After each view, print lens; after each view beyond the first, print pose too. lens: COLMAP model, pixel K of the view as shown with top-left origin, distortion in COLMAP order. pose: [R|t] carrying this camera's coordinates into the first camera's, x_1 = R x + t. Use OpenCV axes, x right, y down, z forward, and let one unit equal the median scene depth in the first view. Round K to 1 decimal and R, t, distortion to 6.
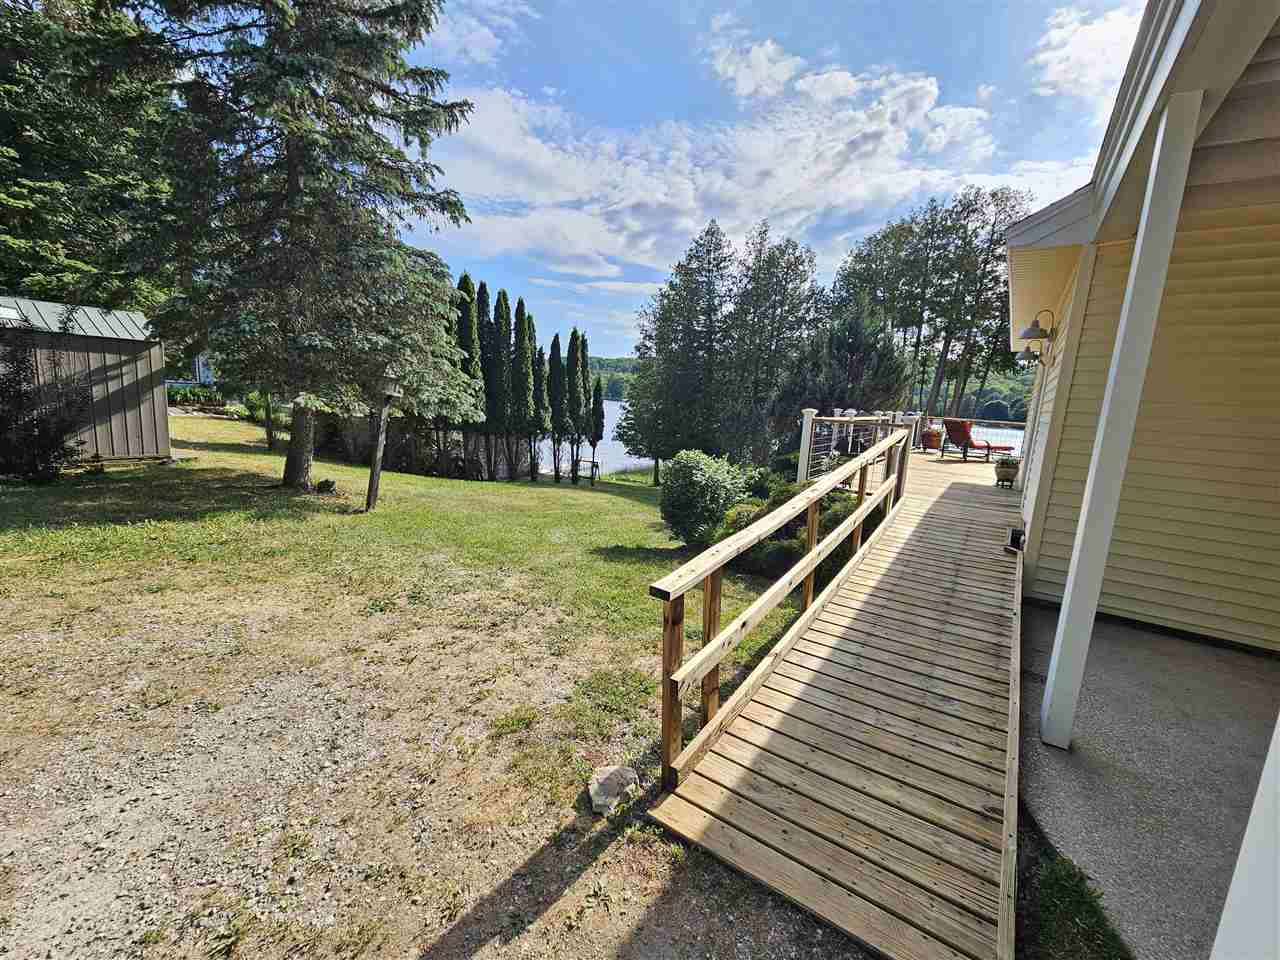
lens RADIAL K [[528.4, 0, 634.6], [0, 528.4, 476.1], [0, 0, 1]] dist [0.002330, 0.000034]
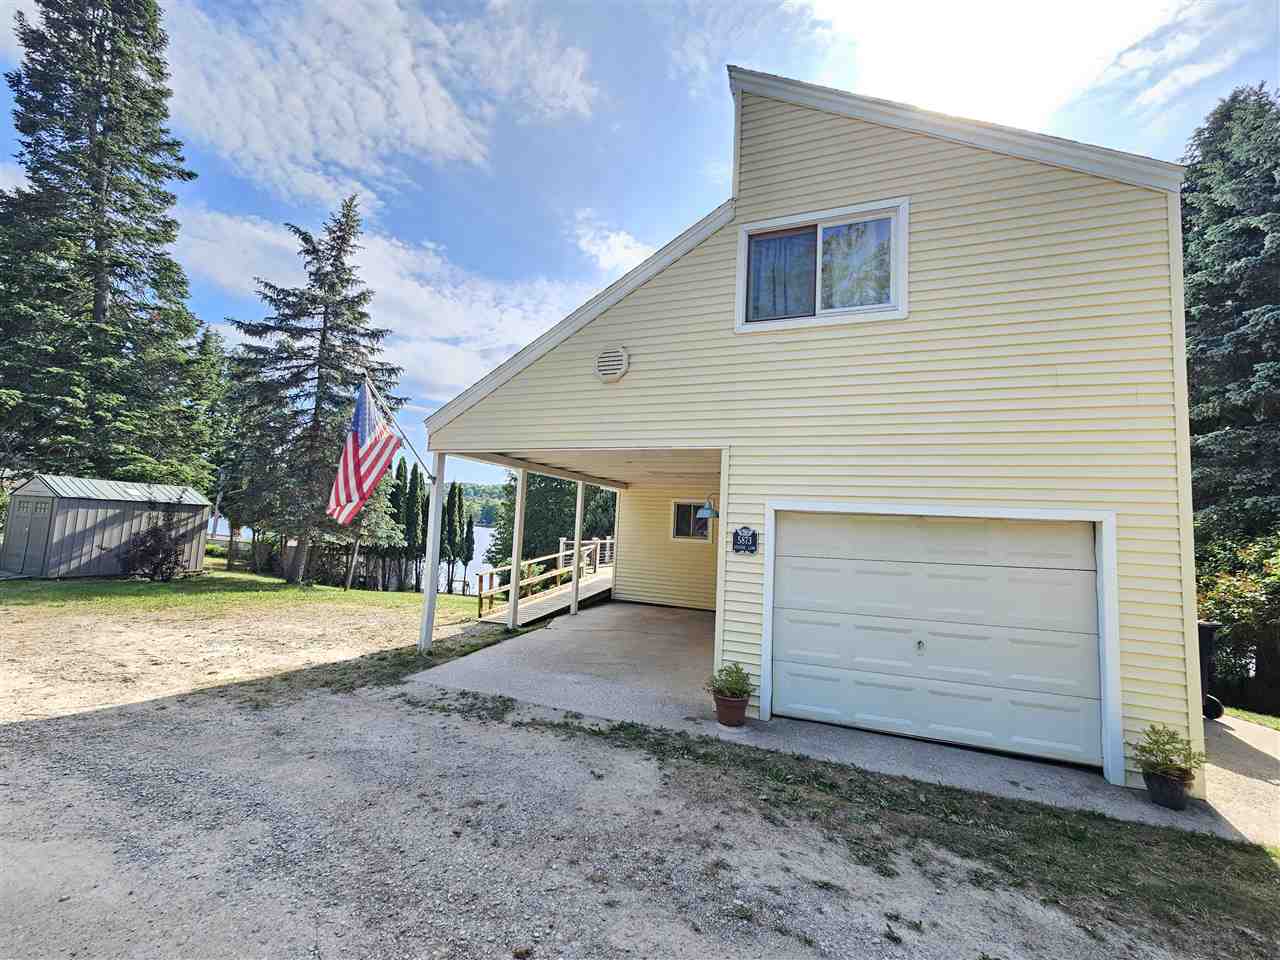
lens RADIAL K [[528.4, 0, 641.4], [0, 528.4, 488.6], [0, 0, 1]] dist [0.002330, 0.000034]
pose [[0.970613, 0.003495, 0.240622, 0.019997], [0.047345, 0.977579, -0.205175, 0.032078], [-0.235944, 0.210538, 0.948685, -0.264082]]
